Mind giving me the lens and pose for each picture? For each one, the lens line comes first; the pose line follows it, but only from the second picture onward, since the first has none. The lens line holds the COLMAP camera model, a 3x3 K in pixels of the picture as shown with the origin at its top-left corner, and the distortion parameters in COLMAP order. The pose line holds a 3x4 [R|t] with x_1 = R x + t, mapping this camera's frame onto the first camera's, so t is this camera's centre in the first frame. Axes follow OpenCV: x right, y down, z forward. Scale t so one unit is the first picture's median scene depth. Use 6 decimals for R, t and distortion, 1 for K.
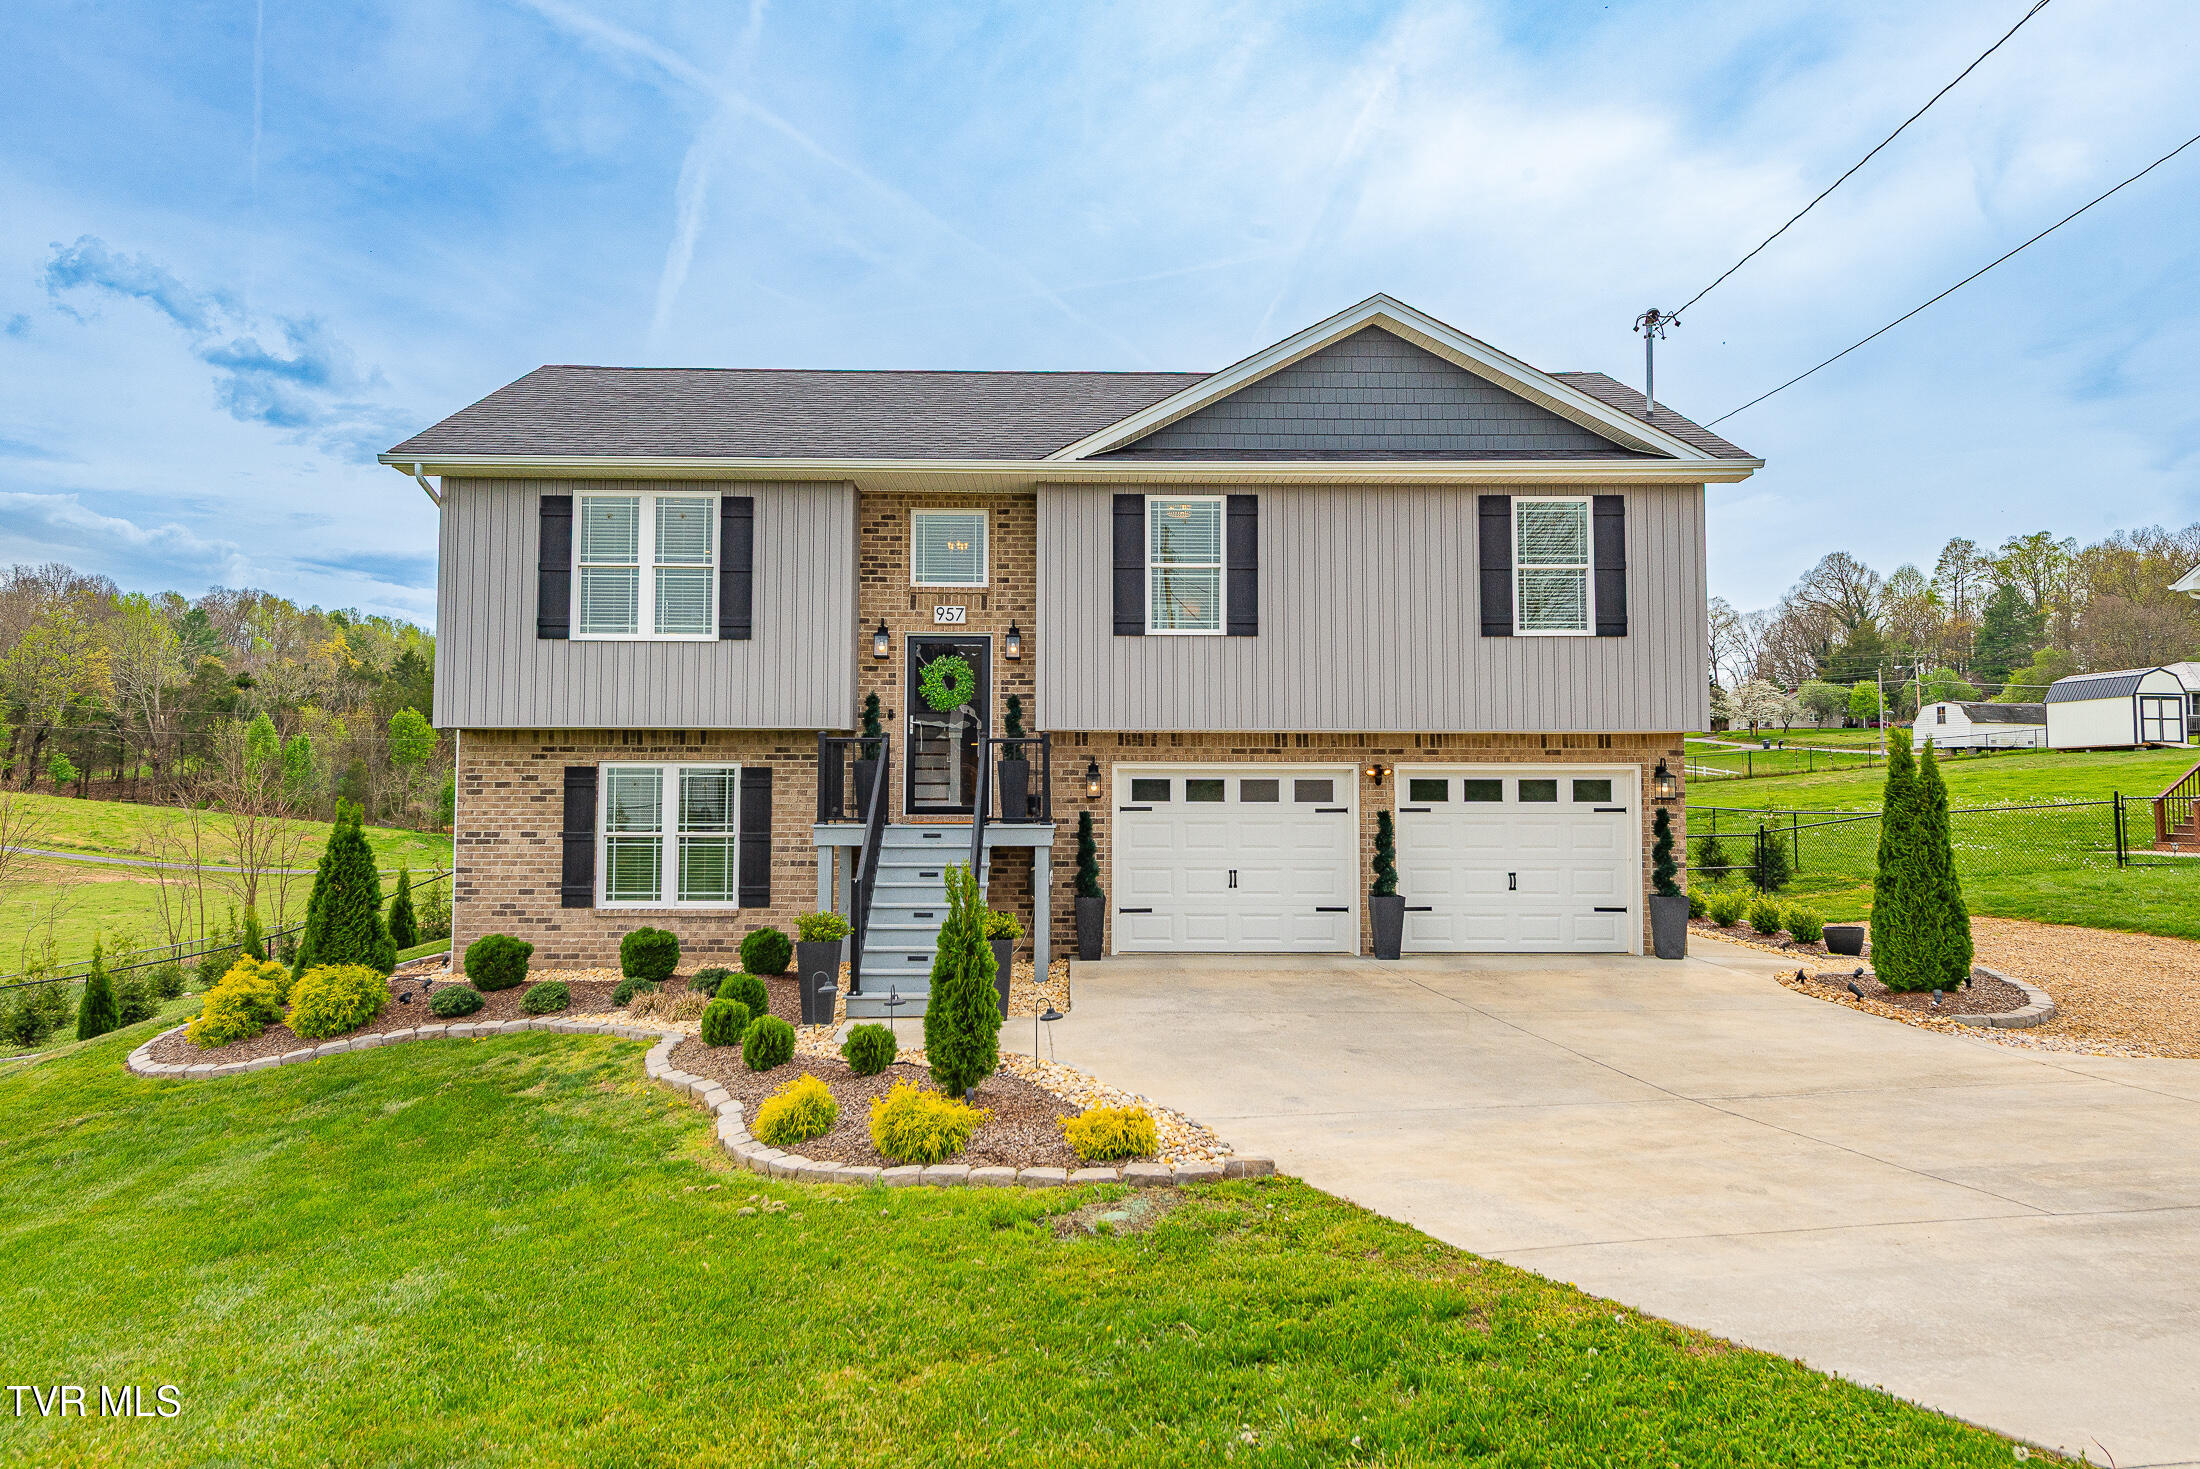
lens RADIAL K [[1453.7, 0, 1100.0], [0, 1453.7, 734.5], [0, 0, 1]] dist [0.025386, 0.000054]
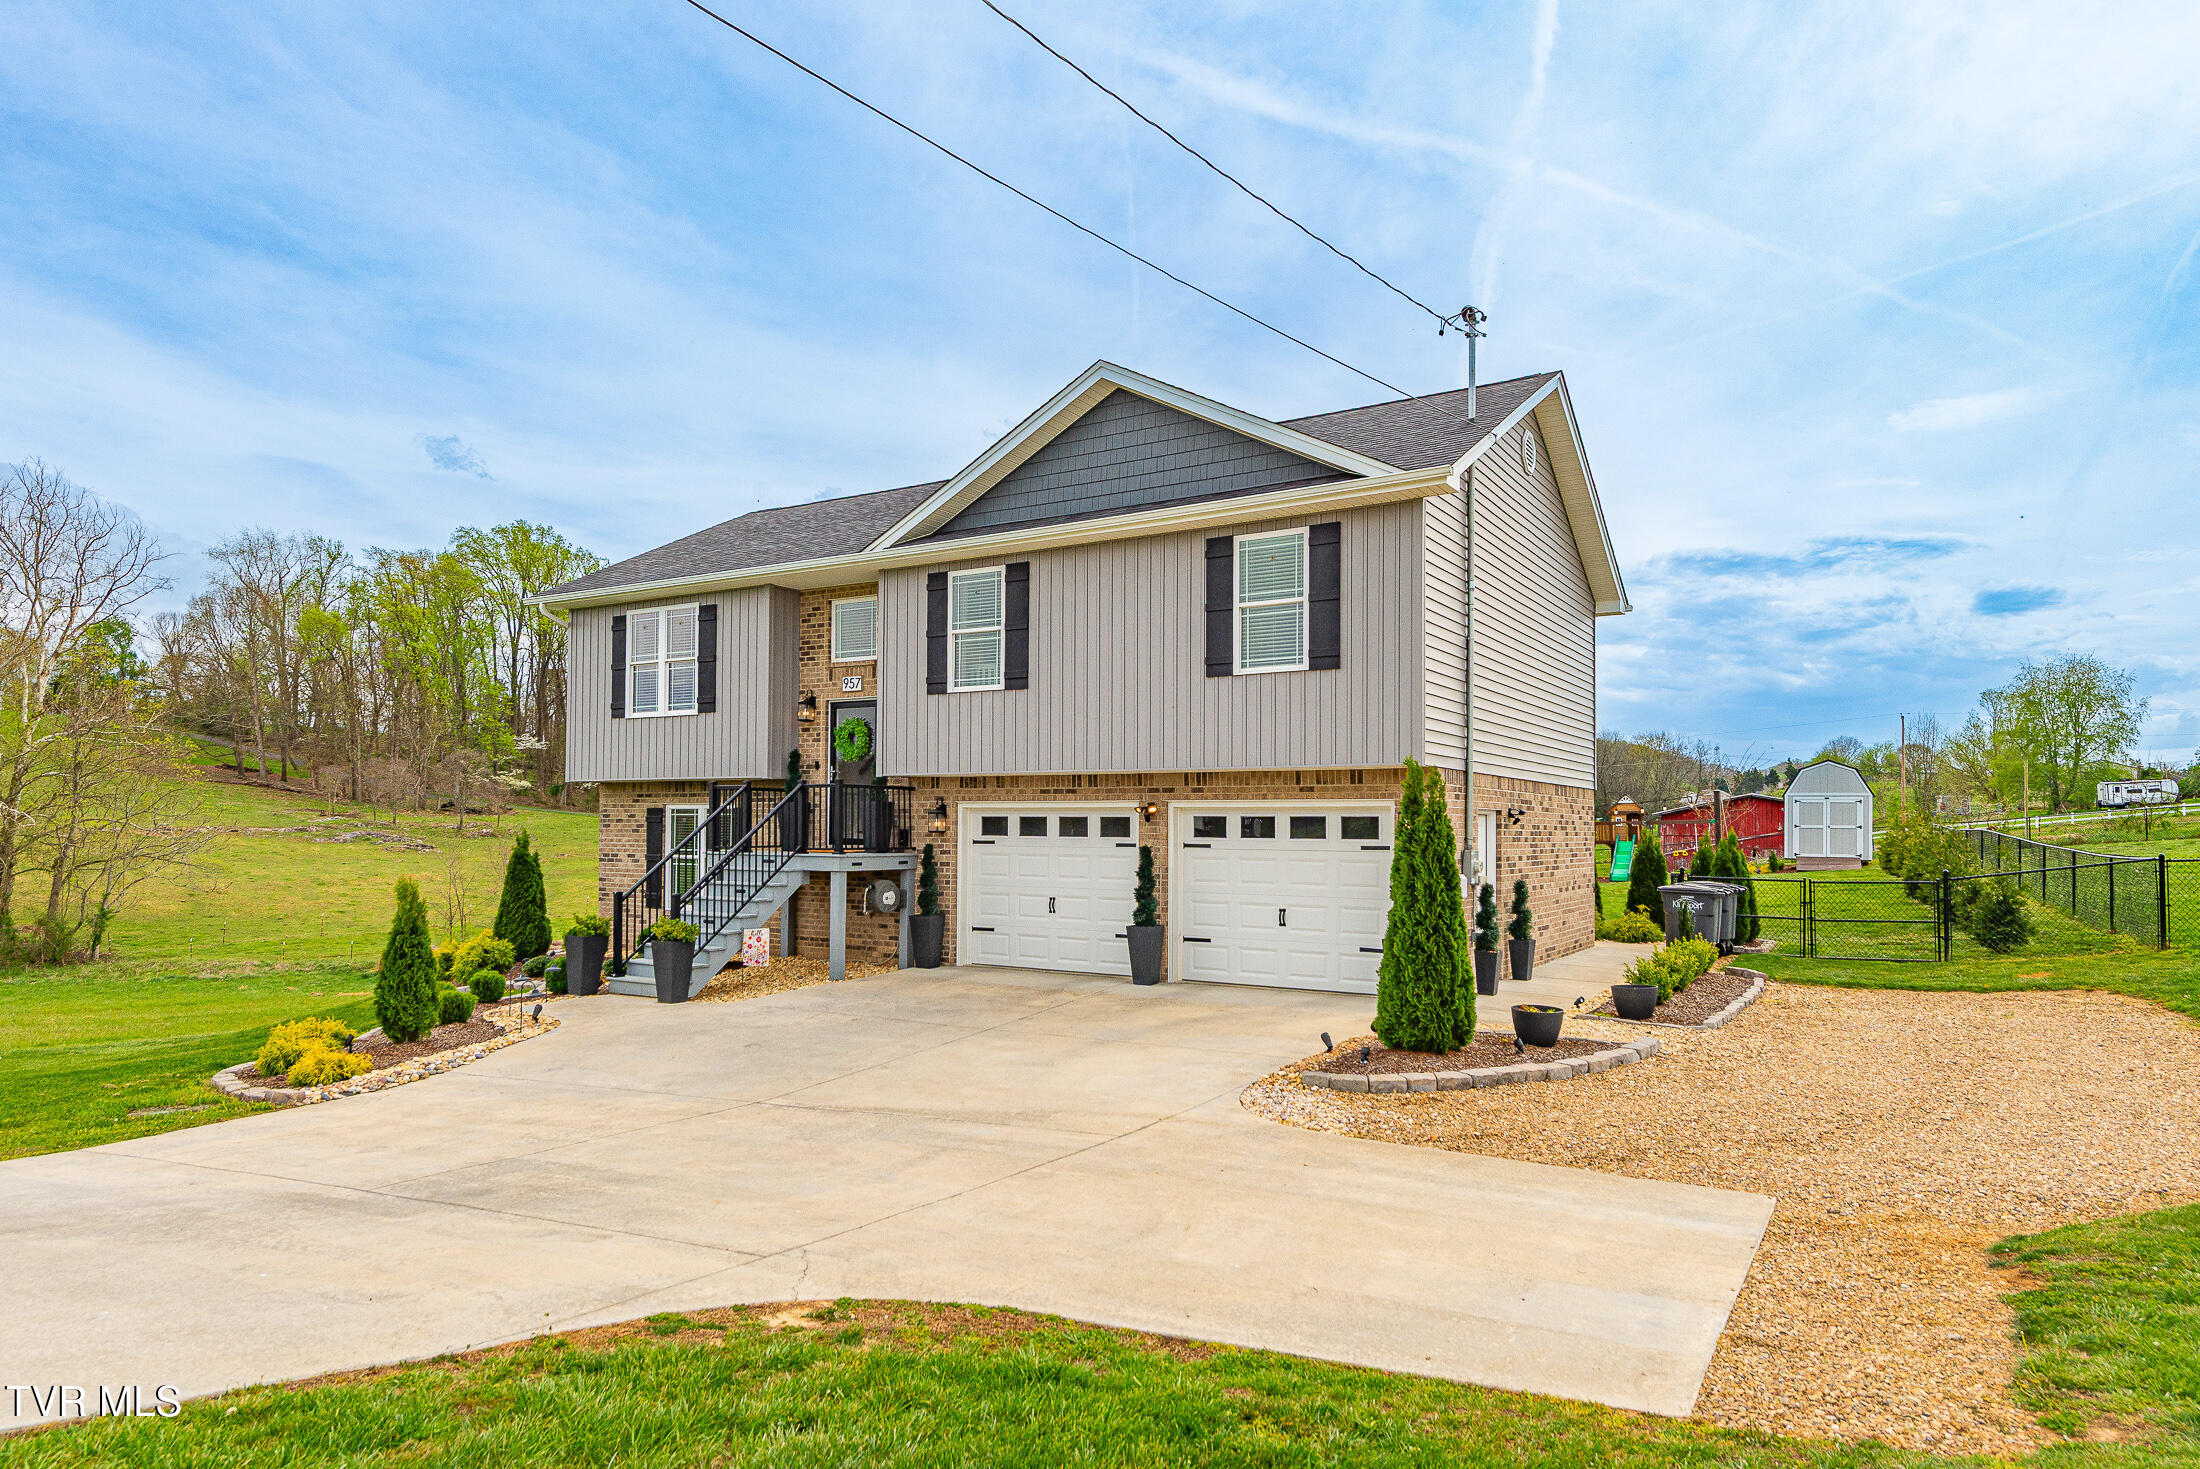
lens RADIAL K [[1353.4, 0, 1100.5], [0, 1353.4, 841.2], [0, 0, 1]] dist [-0.000036, 0.000132]
pose [[0.830059, 0.008996, -0.557603, 0.724759], [0.017977, 0.998919, 0.042877, 0.005889], [0.557385, -0.045615, 0.829000, 0.159534]]
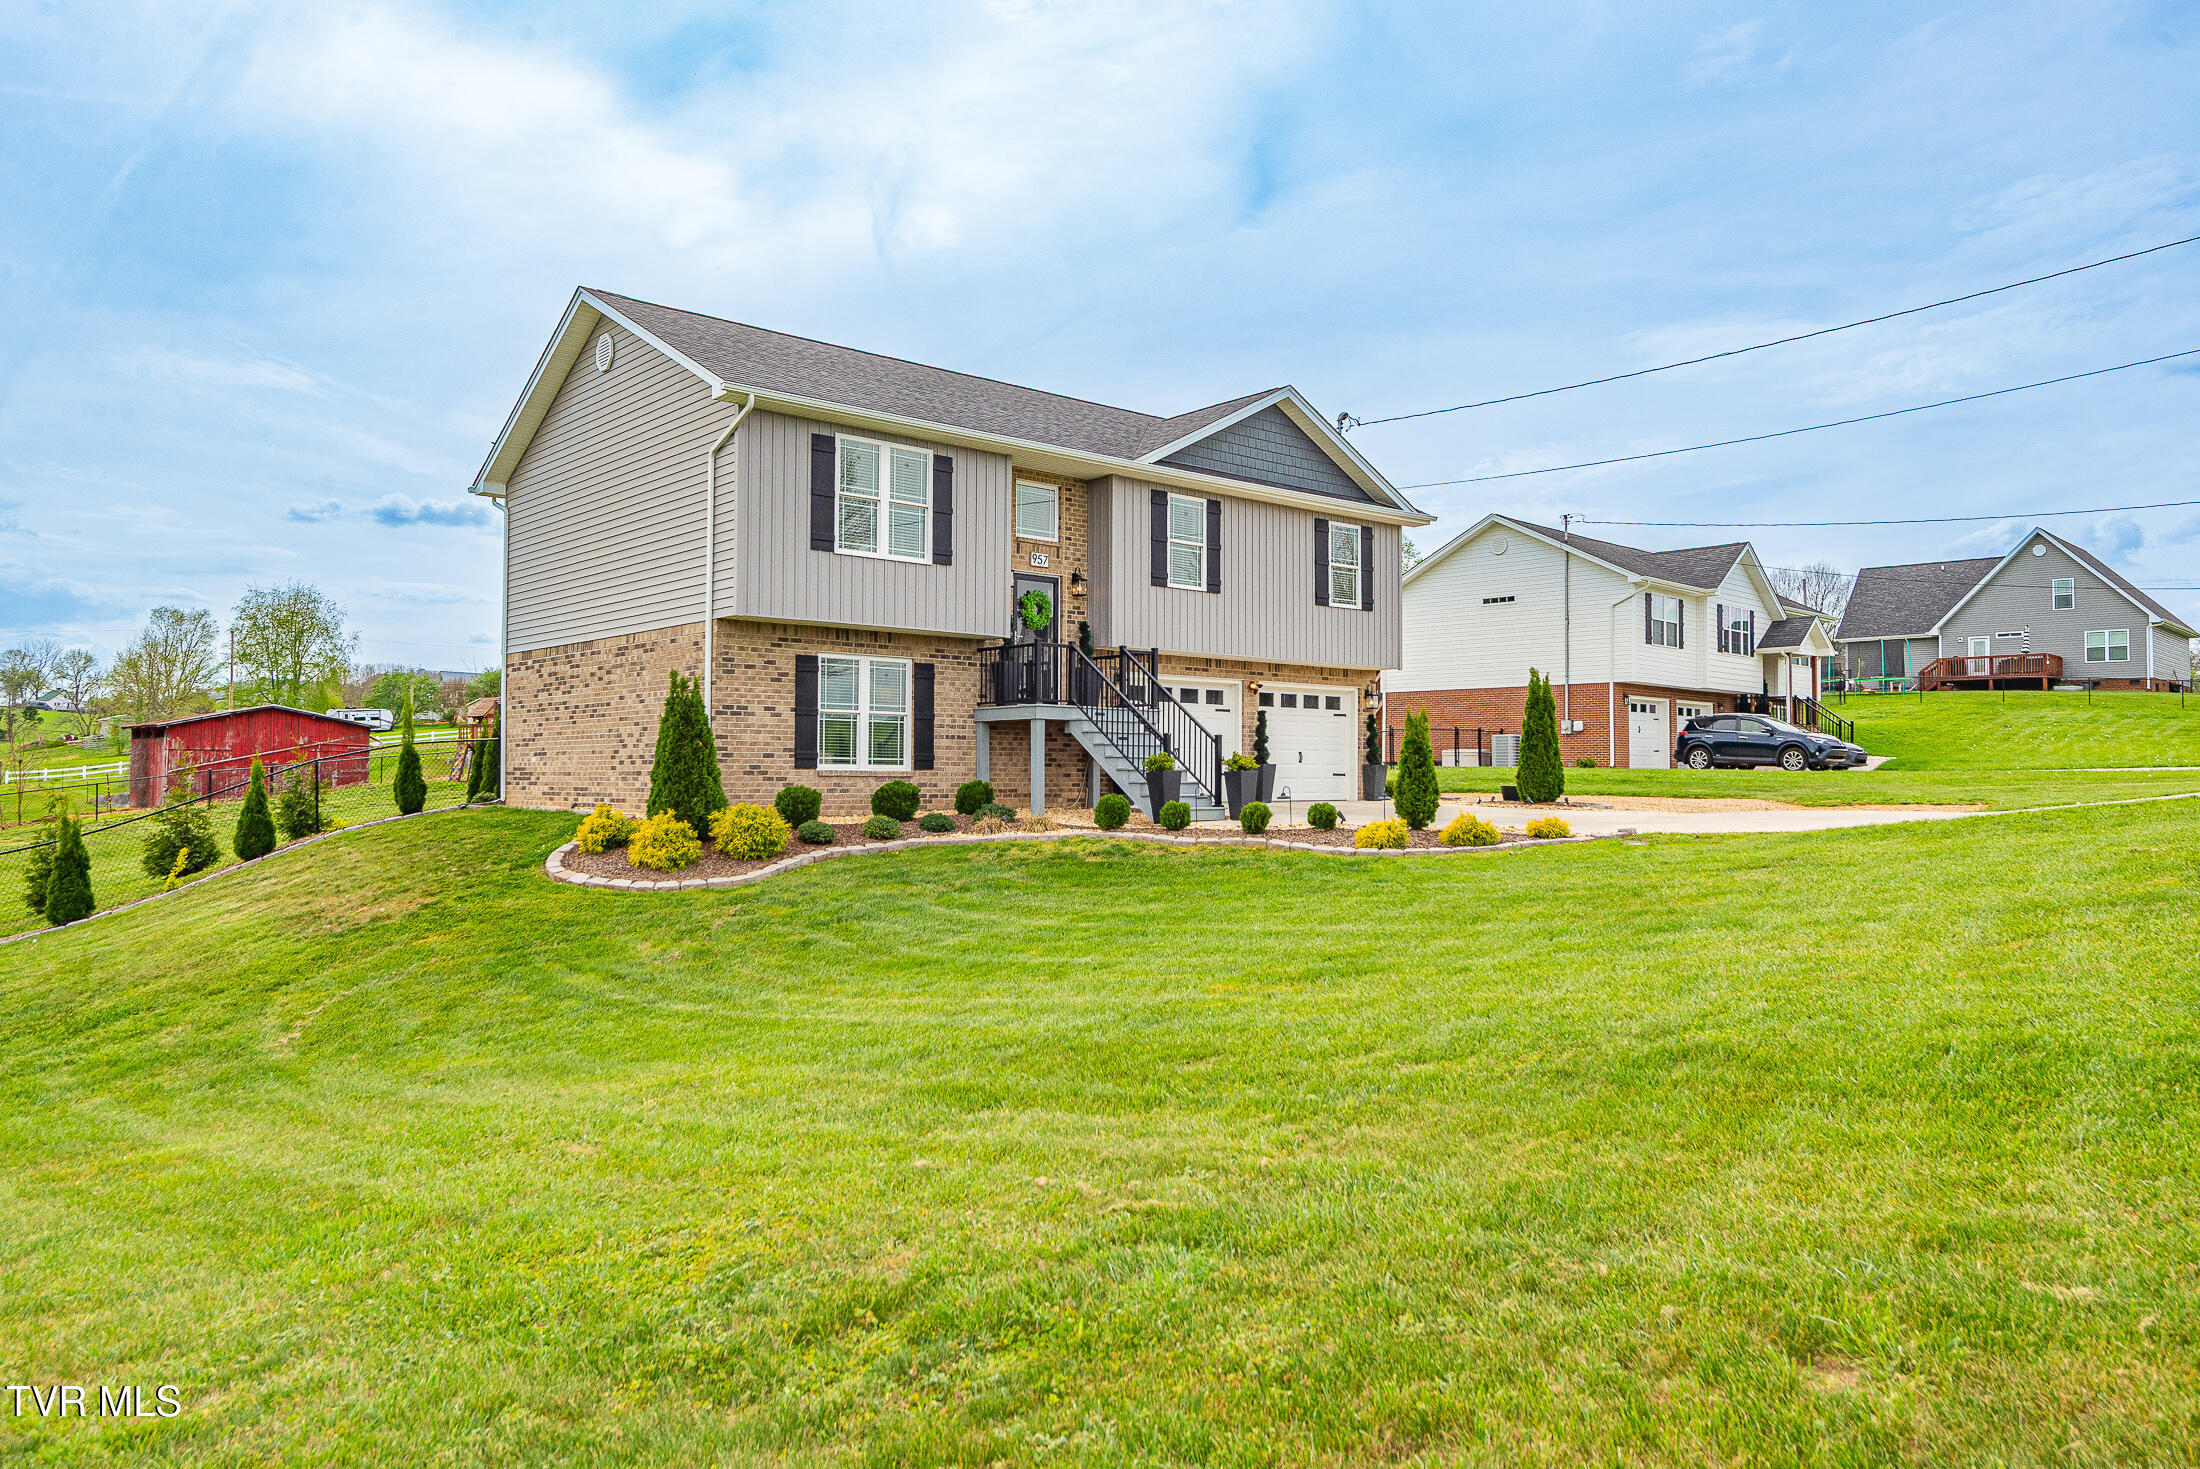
lens RADIAL K [[1453.7, 0, 1100.0], [0, 1453.7, 734.5], [0, 0, 1]] dist [0.025386, 0.000054]
pose [[0.773424, 0.018827, 0.633609, -0.943207], [-0.035458, 0.999279, 0.013591, 0.063577], [-0.632896, -0.032978, 0.773534, -0.111149]]
